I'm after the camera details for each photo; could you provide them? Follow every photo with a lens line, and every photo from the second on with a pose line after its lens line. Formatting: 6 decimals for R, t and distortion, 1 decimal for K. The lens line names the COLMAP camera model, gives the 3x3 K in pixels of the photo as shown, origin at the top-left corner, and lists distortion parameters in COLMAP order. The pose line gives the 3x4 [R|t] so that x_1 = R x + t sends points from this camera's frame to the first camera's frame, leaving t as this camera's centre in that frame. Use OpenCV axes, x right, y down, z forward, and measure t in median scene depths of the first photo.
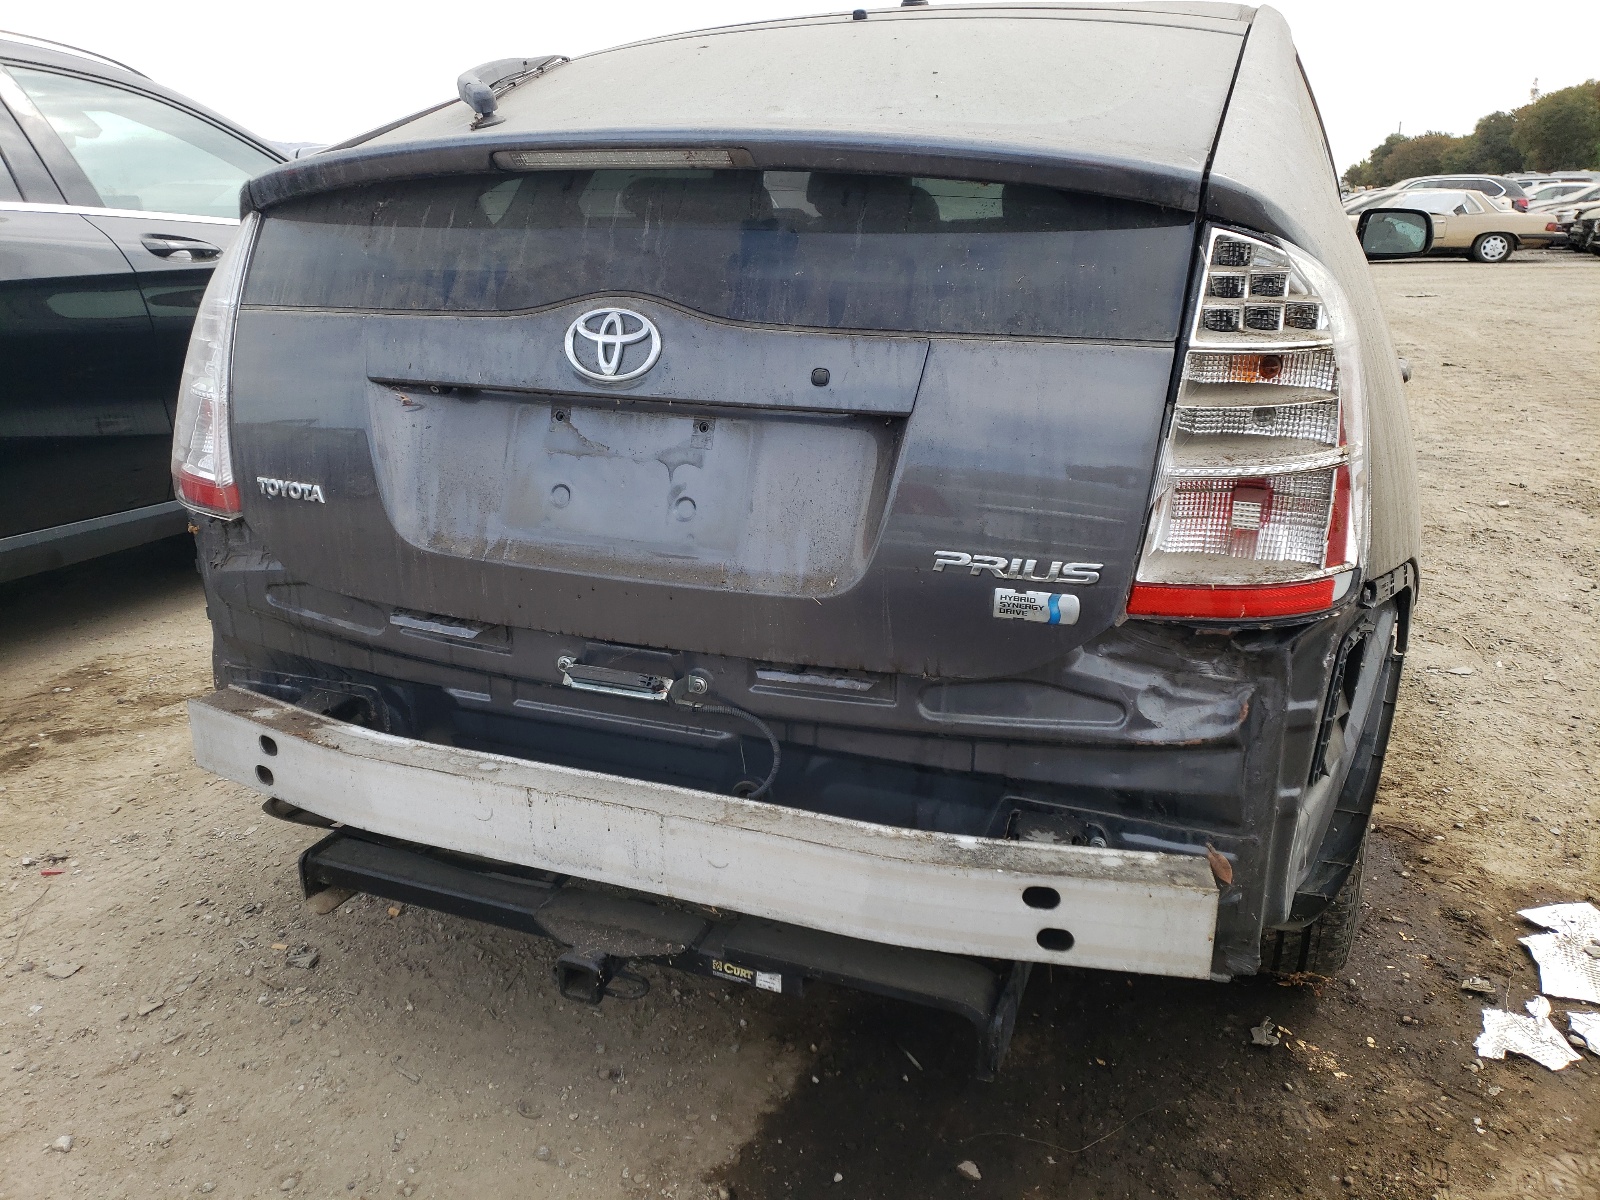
lens RADIAL K [[1219.6, 0, 796.8], [0, 1219.6, 574.1], [0, 0, 1]] dist [0.086673, -0.064489]
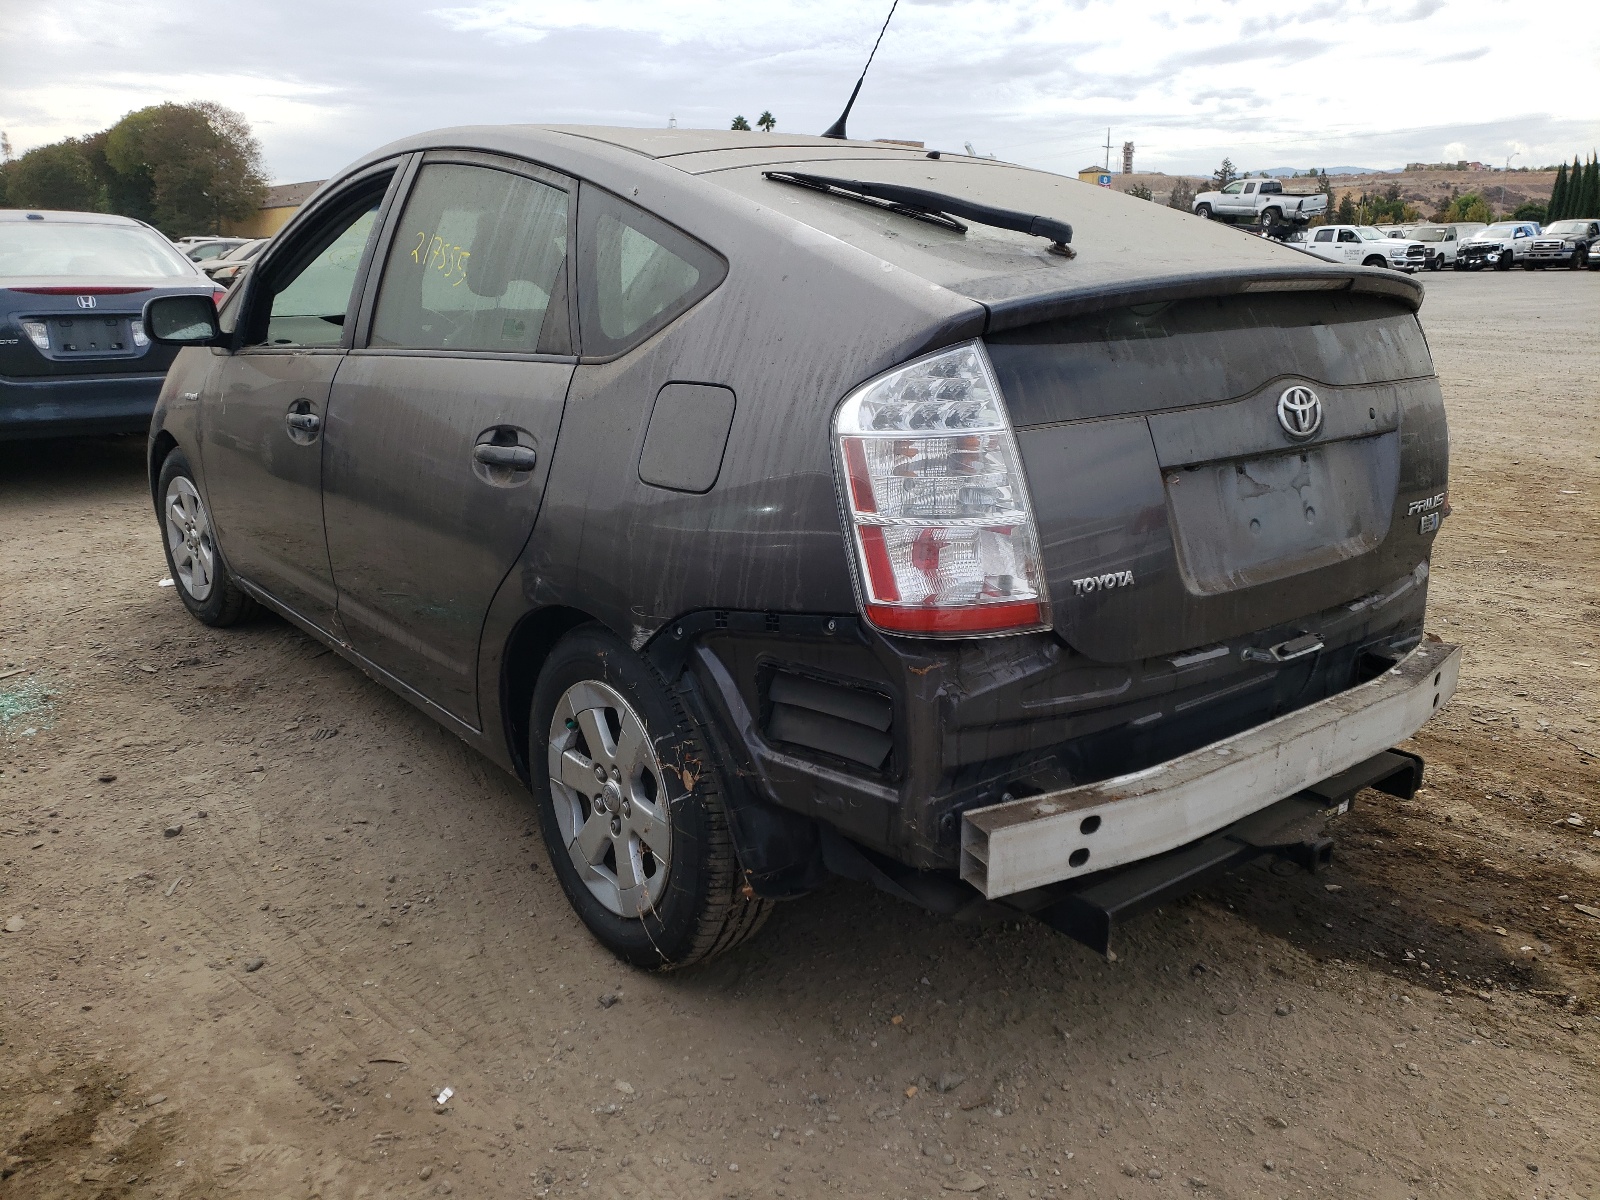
lens RADIAL K [[1250.5, 0, 828.6], [0, 1250.5, 600.6], [0, 0, 1]] dist [0.087533, -0.002083]
pose [[0.485837, -0.237070, 0.841285, -1.734893], [0.241998, 0.961371, 0.131158, -0.304551], [-0.839880, 0.139868, 0.524441, 0.722132]]
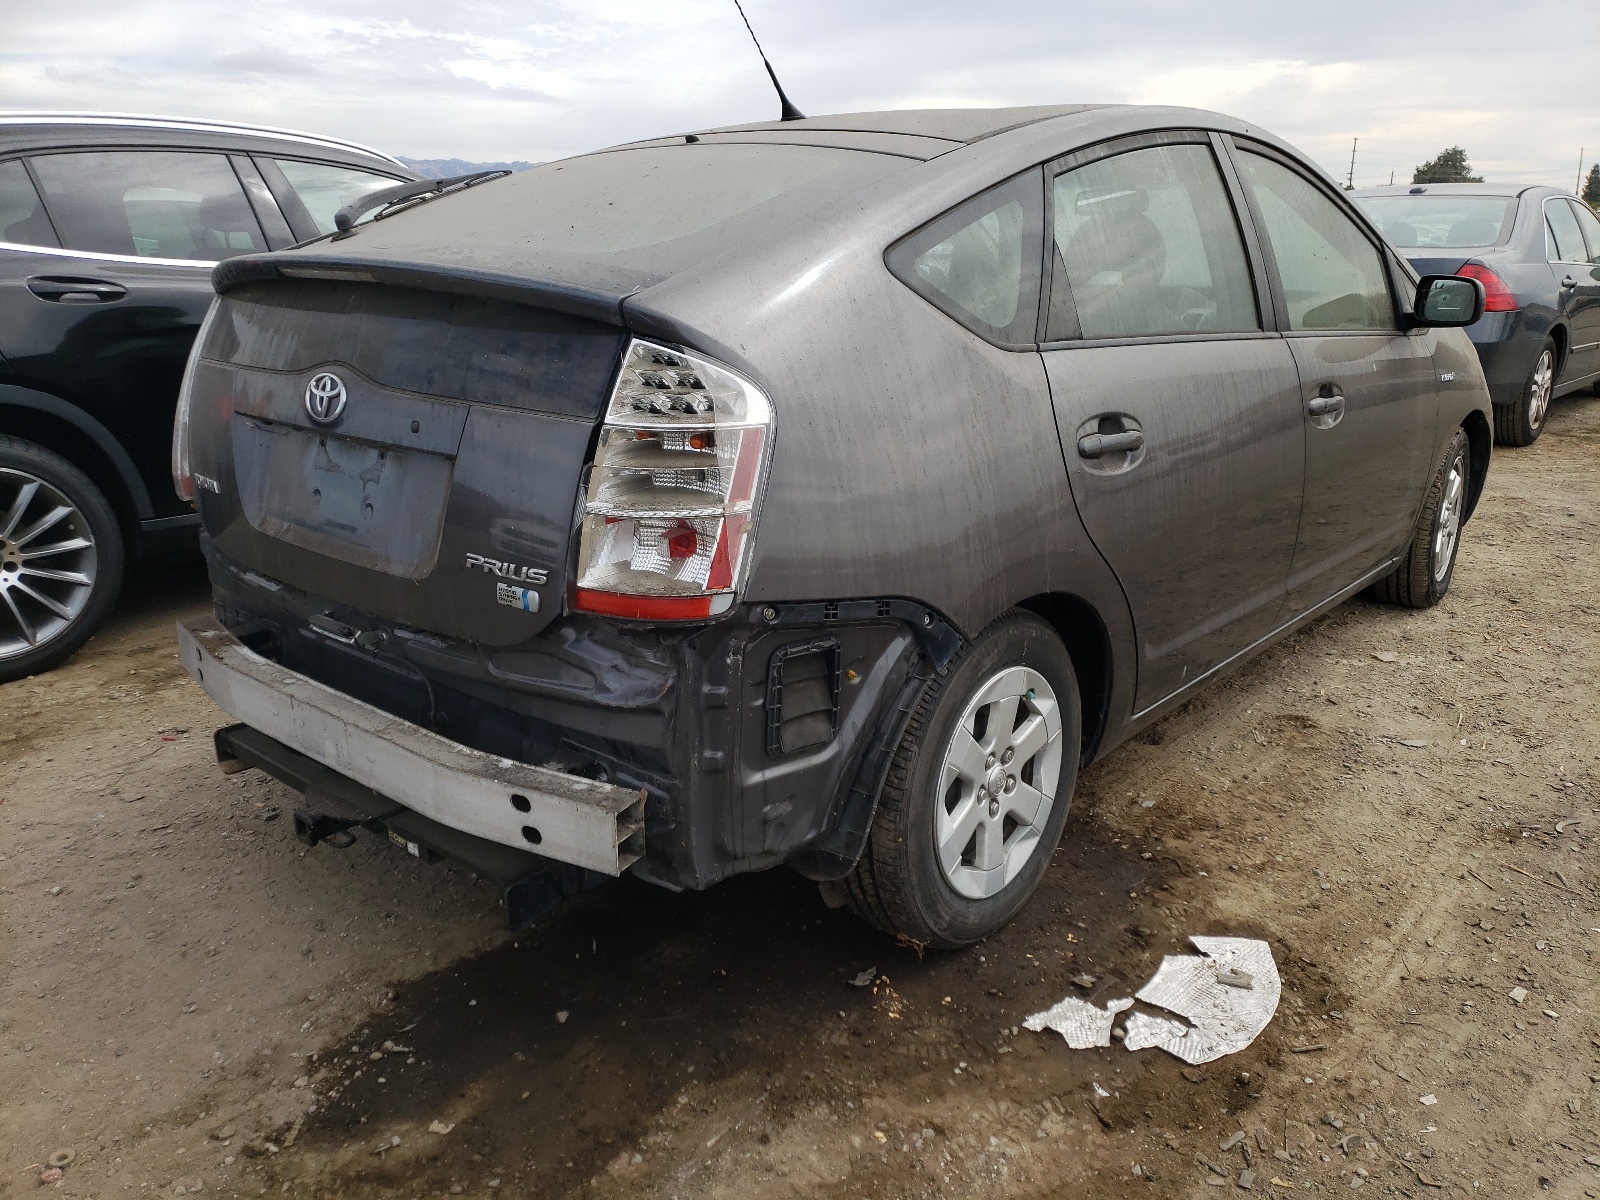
lens RADIAL K [[1250.5, 0, 828.6], [0, 1250.5, 600.6], [0, 0, 1]] dist [0.087533, -0.002083]
pose [[0.943330, 0.091848, -0.318893, 0.938971], [-0.089911, 0.995732, 0.020822, -0.030784], [0.319444, 0.009030, 0.947562, -0.255814]]
